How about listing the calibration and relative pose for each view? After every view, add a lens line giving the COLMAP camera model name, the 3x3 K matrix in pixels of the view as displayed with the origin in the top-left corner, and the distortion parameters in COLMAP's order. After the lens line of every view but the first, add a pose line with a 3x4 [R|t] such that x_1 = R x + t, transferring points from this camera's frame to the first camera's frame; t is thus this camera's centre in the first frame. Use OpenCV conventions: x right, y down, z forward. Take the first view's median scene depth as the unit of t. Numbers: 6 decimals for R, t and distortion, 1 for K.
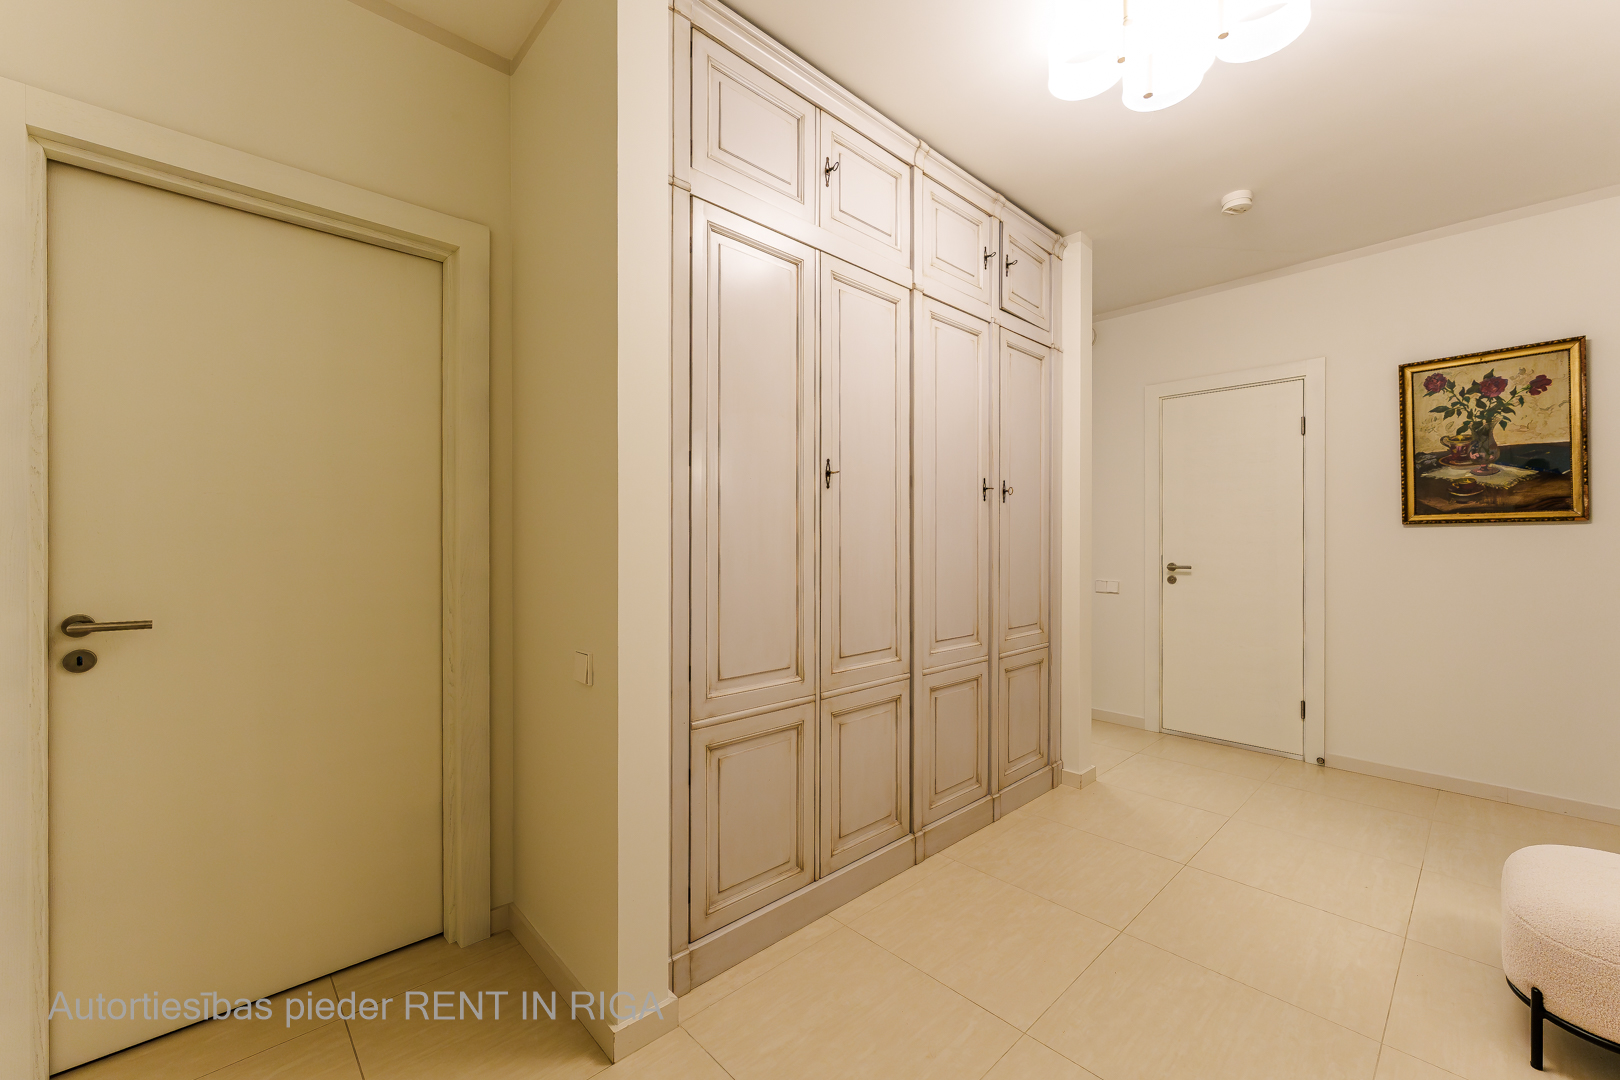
lens RADIAL K [[646.0, 0, 803.5], [0, 646.0, 536.1], [0, 0, 1]] dist [-0.001845, 0.000520]
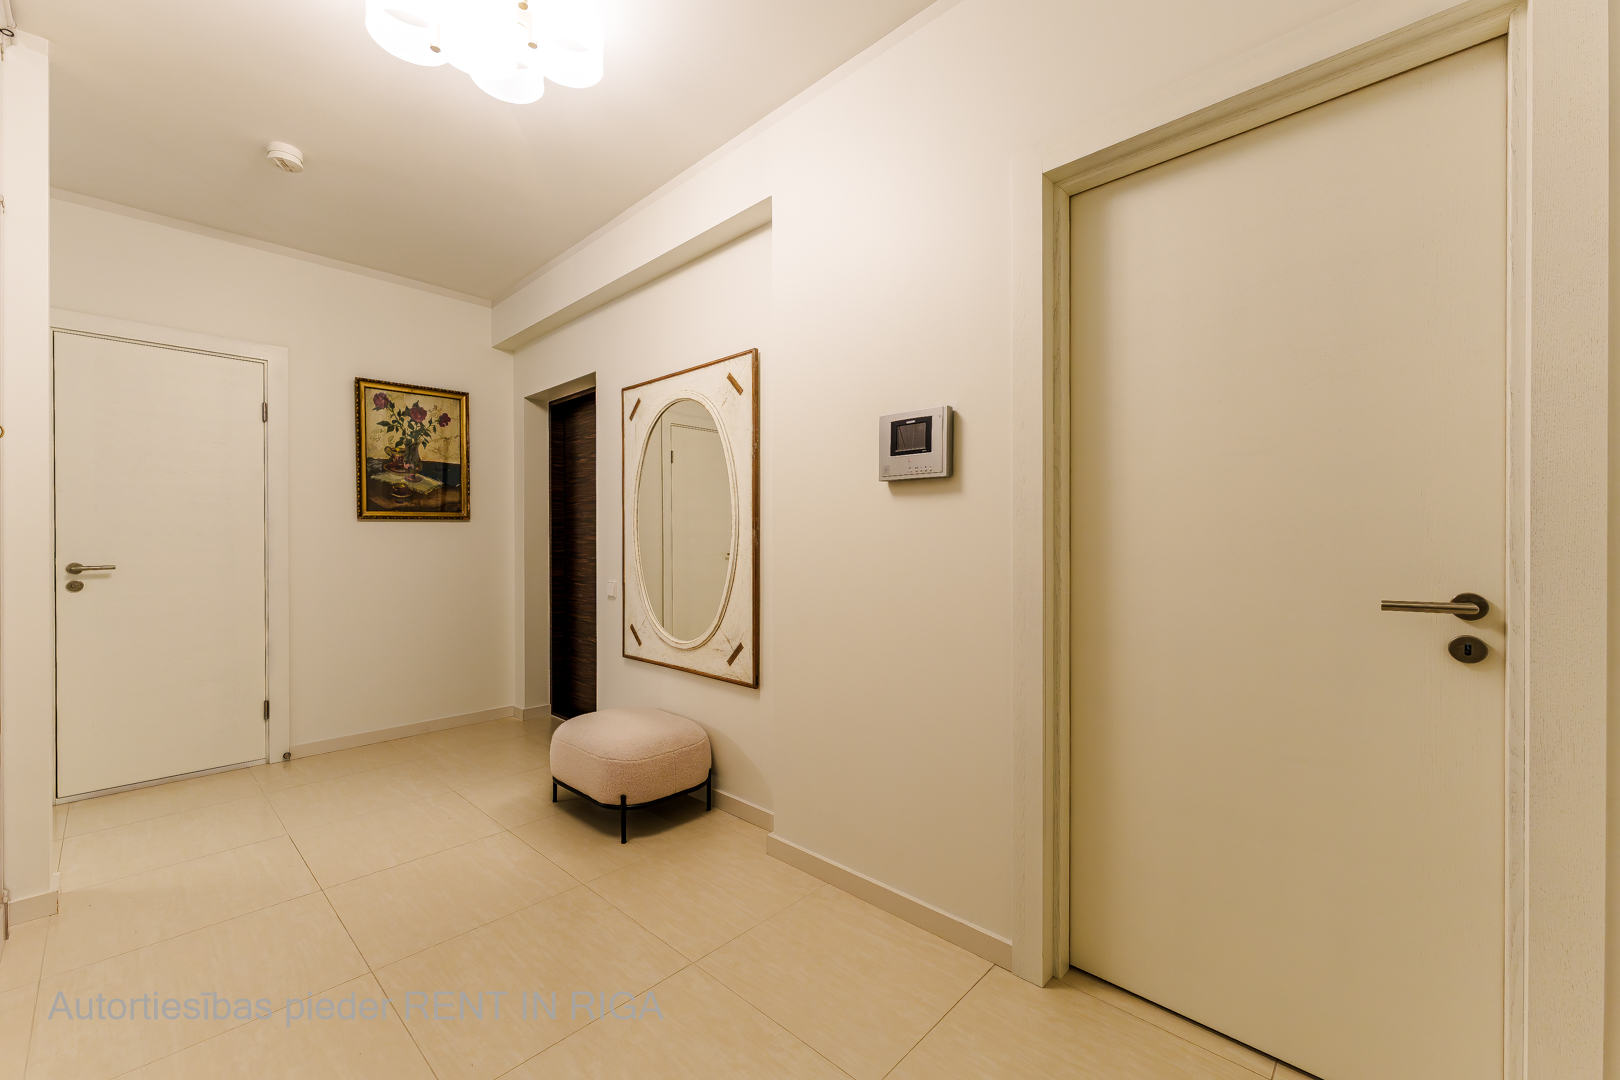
lens RADIAL K [[646.0, 0, 804.9], [0, 646.0, 543.6], [0, 0, 1]] dist [-0.001845, 0.000520]
pose [[-0.069097, -0.001967, 0.997608, -0.265944], [0.000426, 0.999998, 0.002001, 0.024261], [-0.997610, 0.000563, -0.069096, 0.310381]]
